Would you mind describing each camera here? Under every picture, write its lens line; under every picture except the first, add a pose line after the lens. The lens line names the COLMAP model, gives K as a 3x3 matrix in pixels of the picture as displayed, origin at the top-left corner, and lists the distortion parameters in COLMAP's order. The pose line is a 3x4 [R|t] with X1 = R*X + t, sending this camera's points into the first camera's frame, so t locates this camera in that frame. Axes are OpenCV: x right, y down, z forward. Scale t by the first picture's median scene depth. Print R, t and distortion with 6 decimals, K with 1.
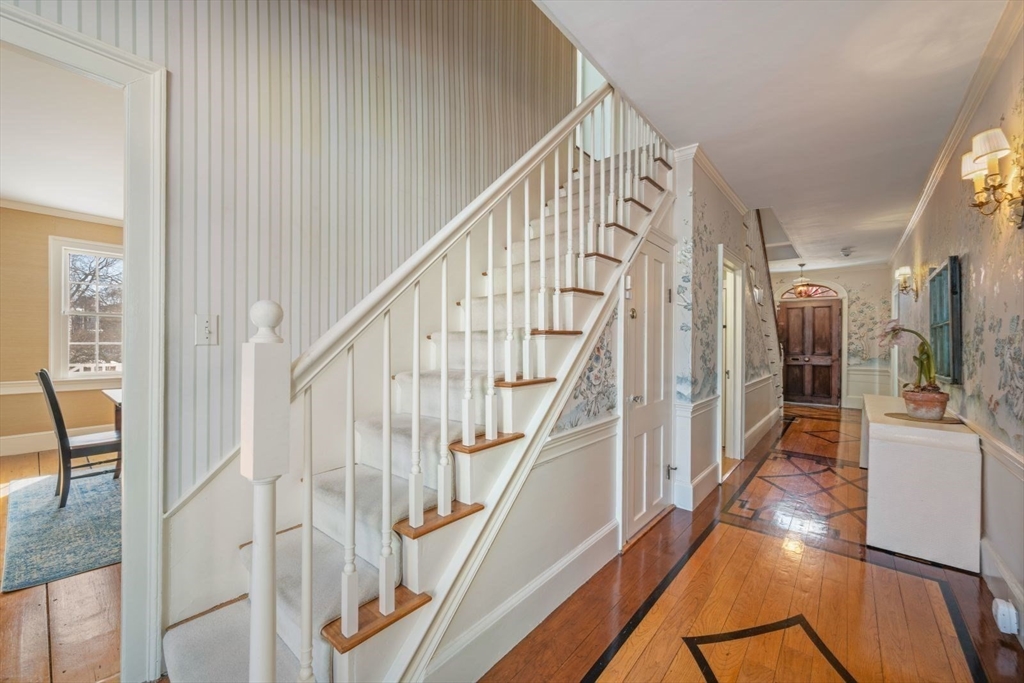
lens RADIAL K [[411.6, 0, 512.0], [0, 411.6, 341.5], [0, 0, 1]] dist [-0.001569, -0.000183]
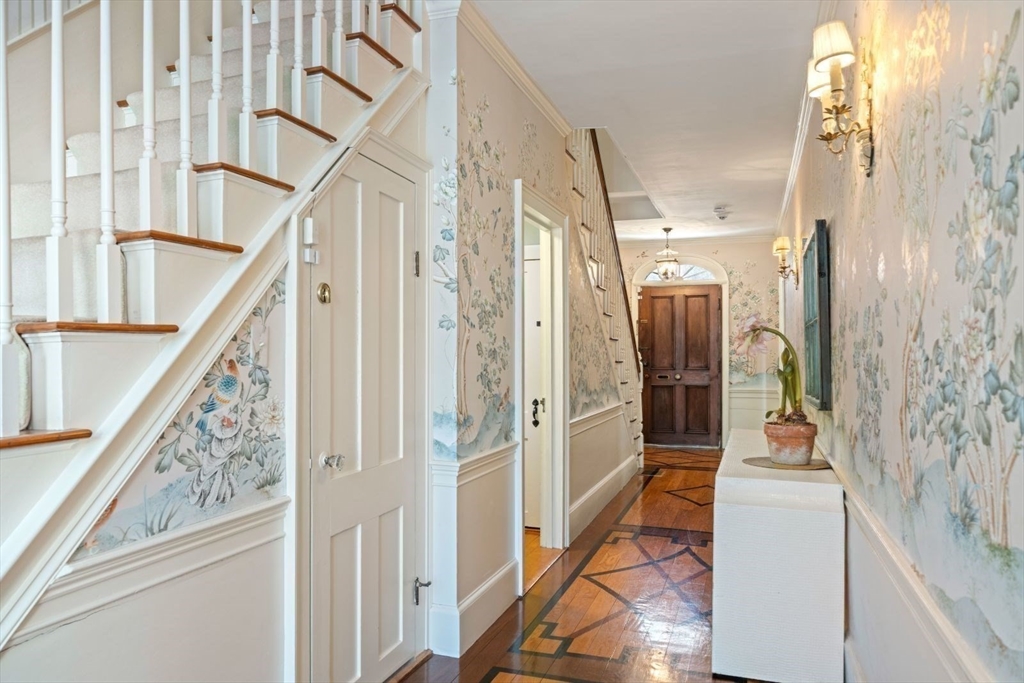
lens RADIAL K [[734.2, 0, 512.0], [0, 734.2, 341.5], [0, 0, 1]] dist [-0.006313, -0.001002]
pose [[0.931165, -0.000331, 0.364598, 0.145895], [0.005346, 0.999904, -0.012745, 0.003669], [-0.364559, 0.013817, 0.931078, 0.058213]]
